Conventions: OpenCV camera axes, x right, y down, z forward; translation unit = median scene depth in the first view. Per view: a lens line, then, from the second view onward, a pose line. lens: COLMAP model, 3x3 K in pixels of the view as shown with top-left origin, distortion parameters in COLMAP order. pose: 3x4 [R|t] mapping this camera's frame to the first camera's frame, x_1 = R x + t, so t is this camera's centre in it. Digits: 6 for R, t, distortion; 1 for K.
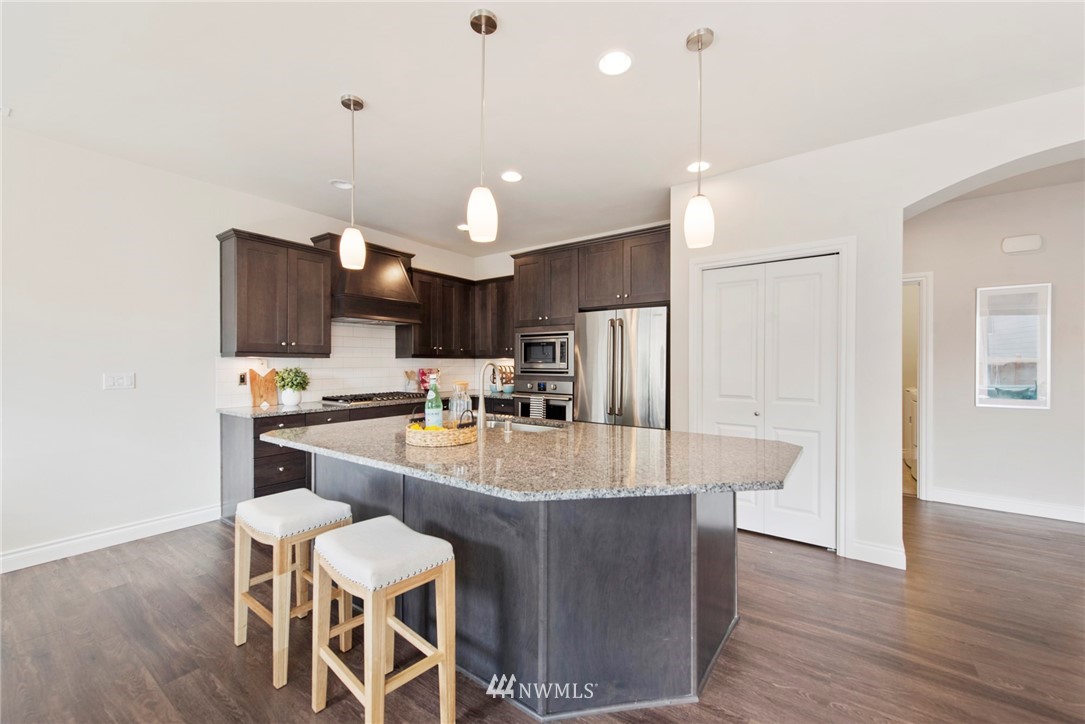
lens RADIAL K [[439.4, 0, 536.5], [0, 439.4, 362.6], [0, 0, 1]] dist [0.003551, -0.000027]
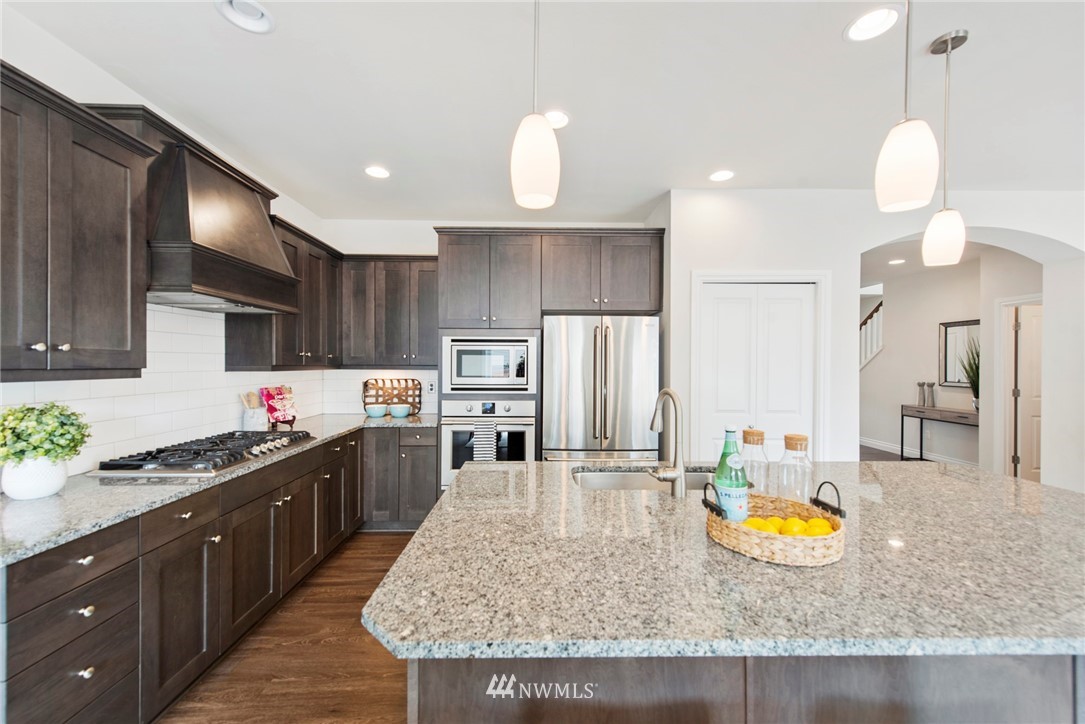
lens RADIAL K [[439.4, 0, 544.0], [0, 439.4, 364.4], [0, 0, 1]] dist [0.003551, -0.000027]
pose [[0.790807, 0.000357, 0.612065, -0.380478], [-0.003601, 0.999985, 0.004070, -0.025099], [-0.612055, -0.005422, 0.790797, 0.340720]]
